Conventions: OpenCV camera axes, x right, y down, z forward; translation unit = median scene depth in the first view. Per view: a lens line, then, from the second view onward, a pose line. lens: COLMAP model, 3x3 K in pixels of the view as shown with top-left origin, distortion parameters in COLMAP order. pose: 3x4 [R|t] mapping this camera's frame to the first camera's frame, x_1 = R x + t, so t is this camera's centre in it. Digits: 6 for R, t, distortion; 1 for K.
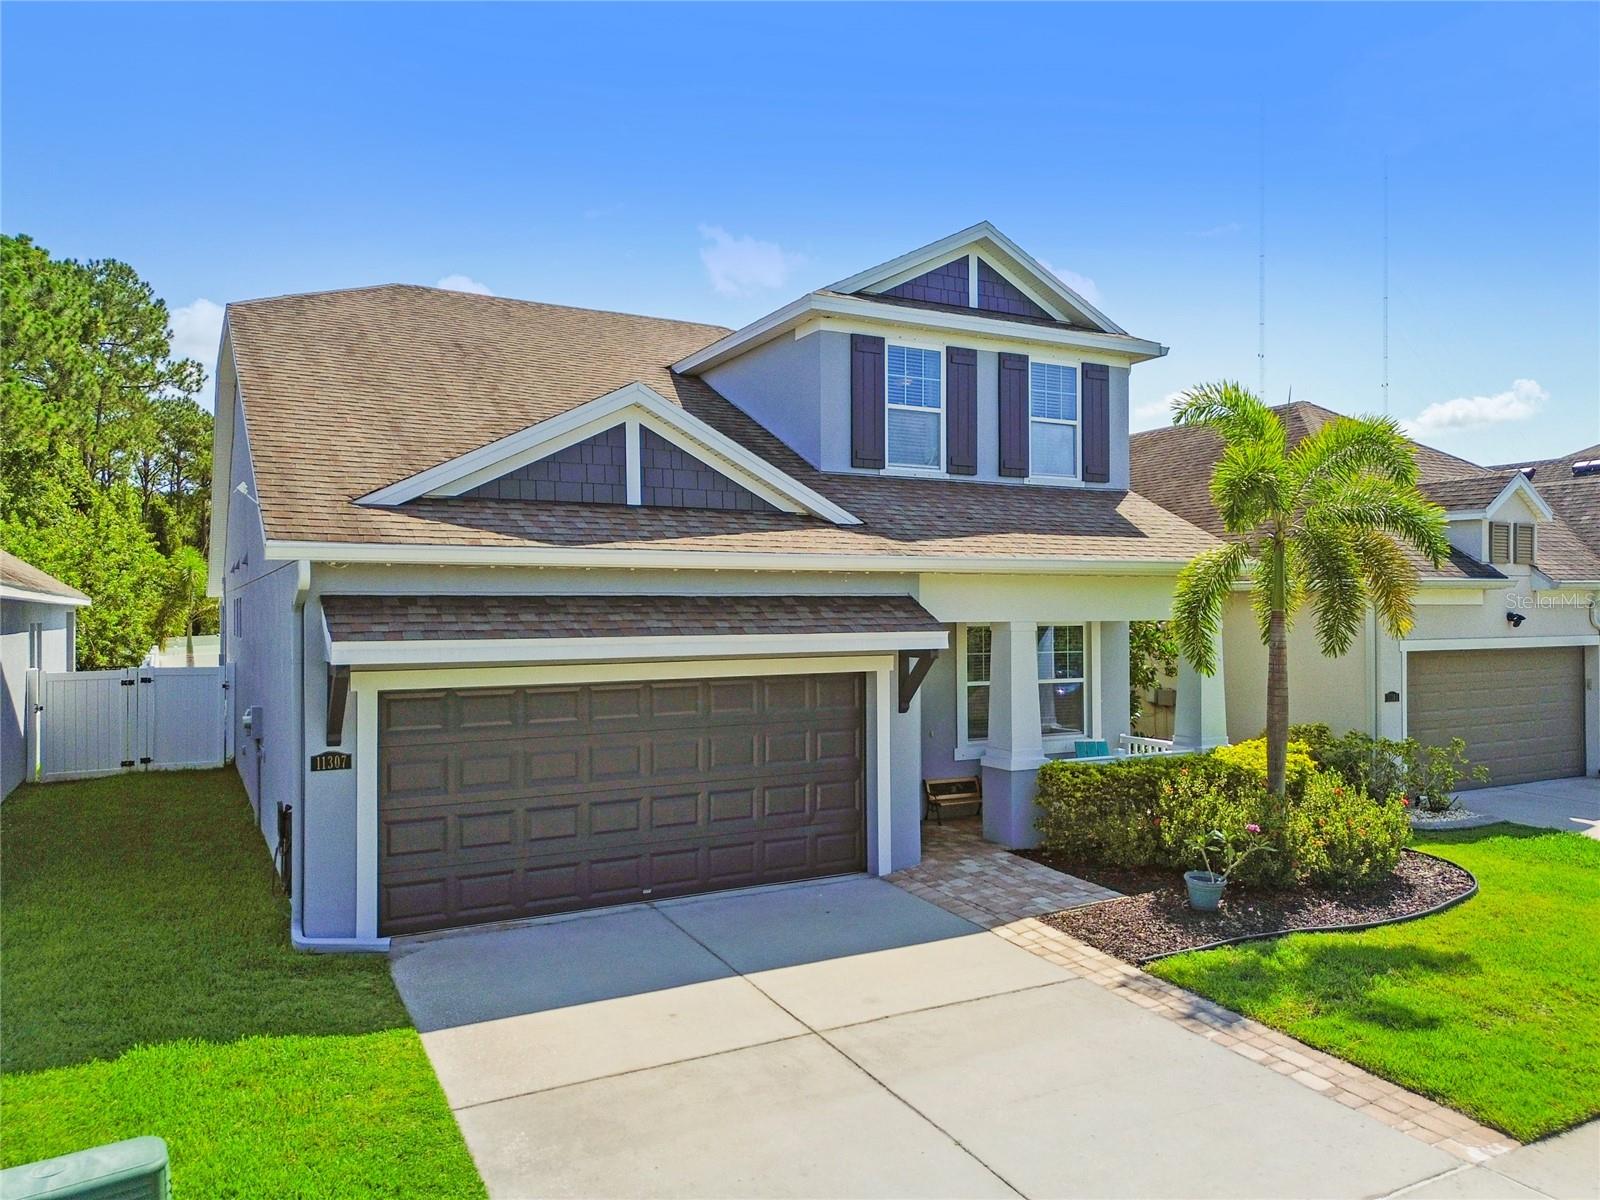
lens RADIAL K [[1106.3, 0, 800.0], [0, 1106.3, 600.0], [0, 0, 1]] dist [0.041678, -0.037329]
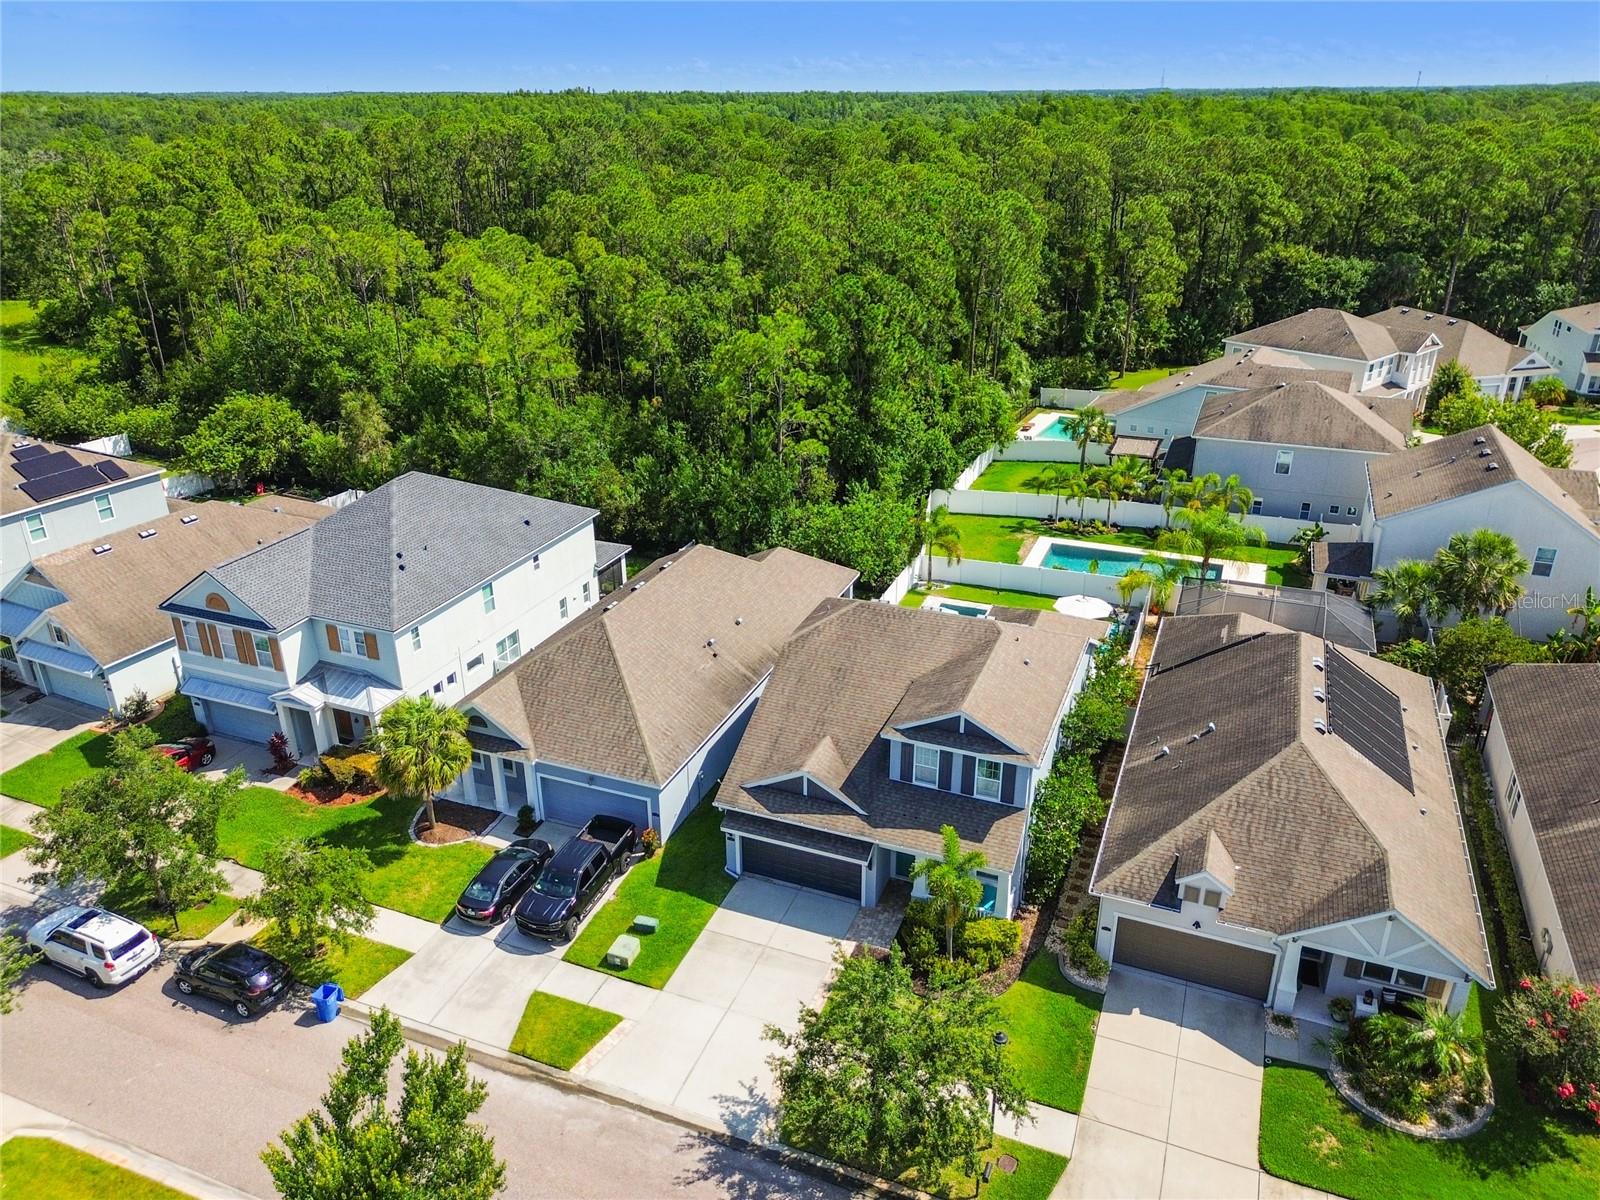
lens RADIAL K [[1106.3, 0, 800.0], [0, 1106.3, 600.0], [0, 0, 1]] dist [0.041678, -0.037329]
pose [[0.644649, 0.307802, -0.699776, 2.068741], [0.004542, 0.913804, 0.406129, -2.028043], [0.764466, -0.264989, 0.587685, -0.941104]]
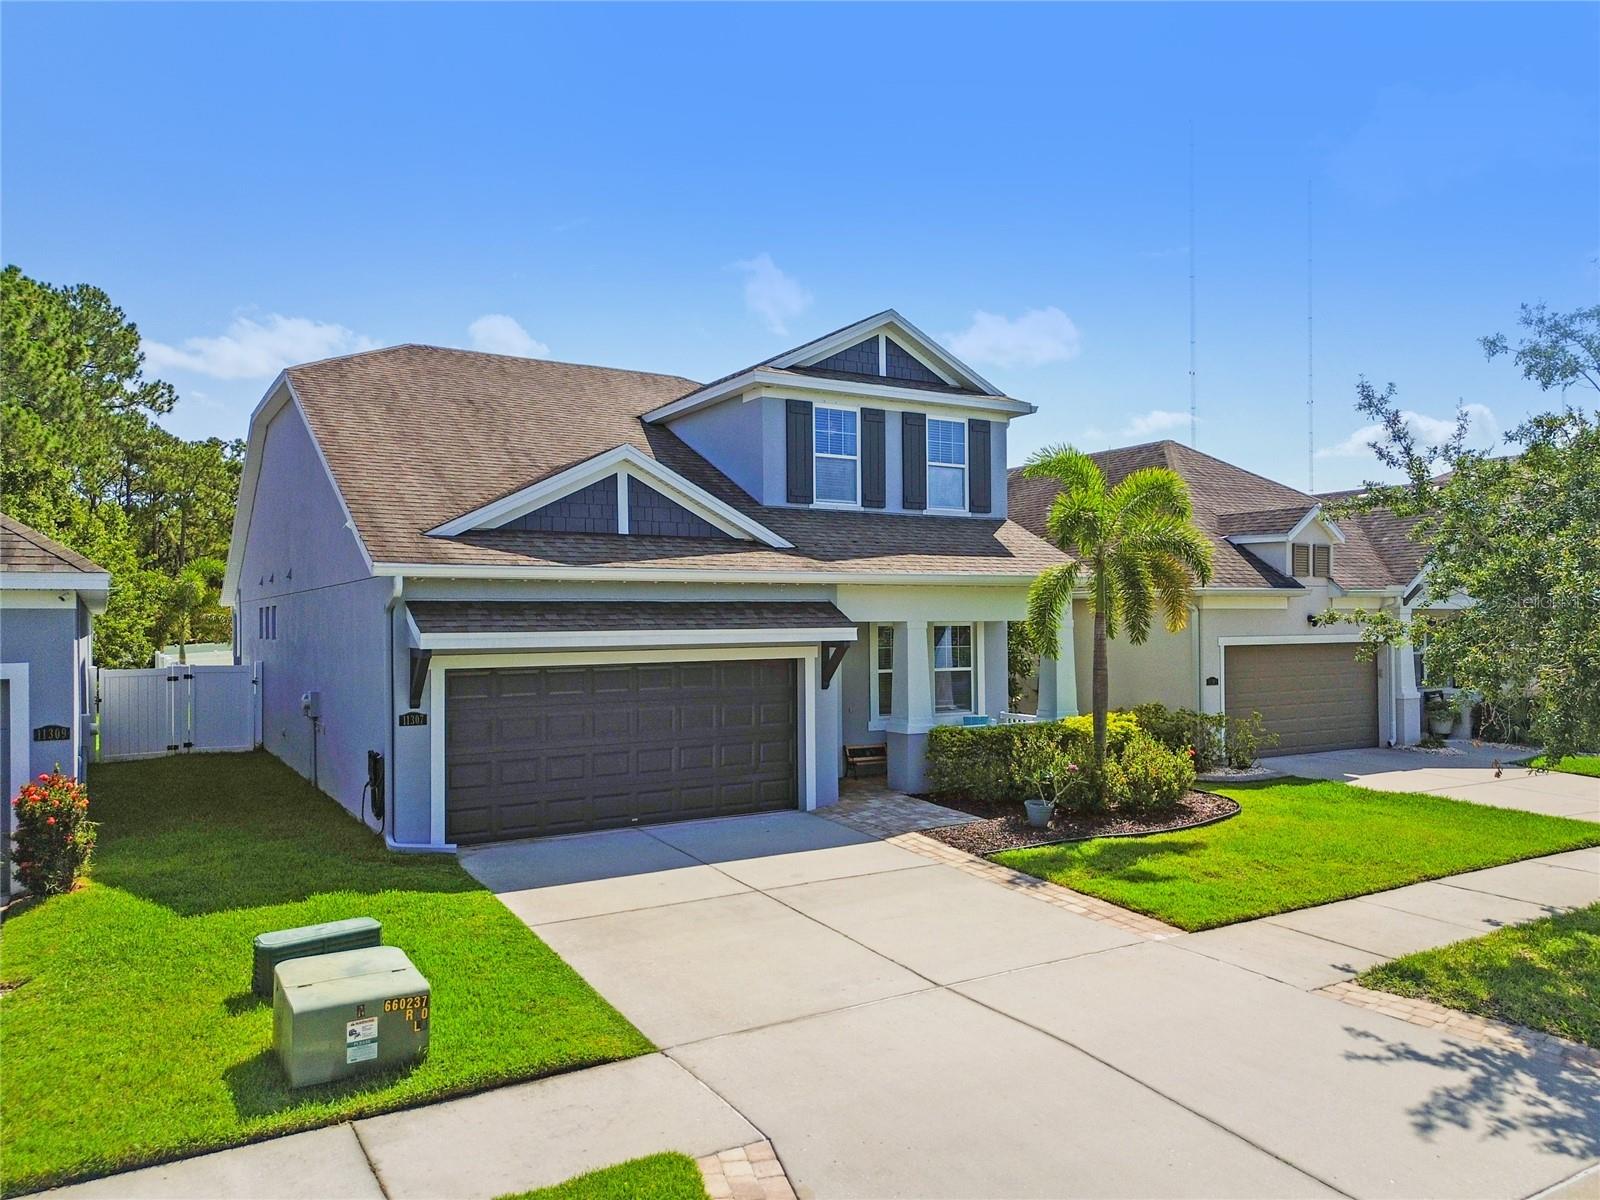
lens RADIAL K [[1116.5, 0, 800.0], [0, 1116.5, 600.0], [0, 0, 1]] dist [0.047554, -0.040632]
pose [[0.998819, -0.001877, 0.048556, -0.001801], [0.002374, 0.999945, -0.010171, 0.007793], [-0.048535, 0.010275, 0.998769, -0.339512]]
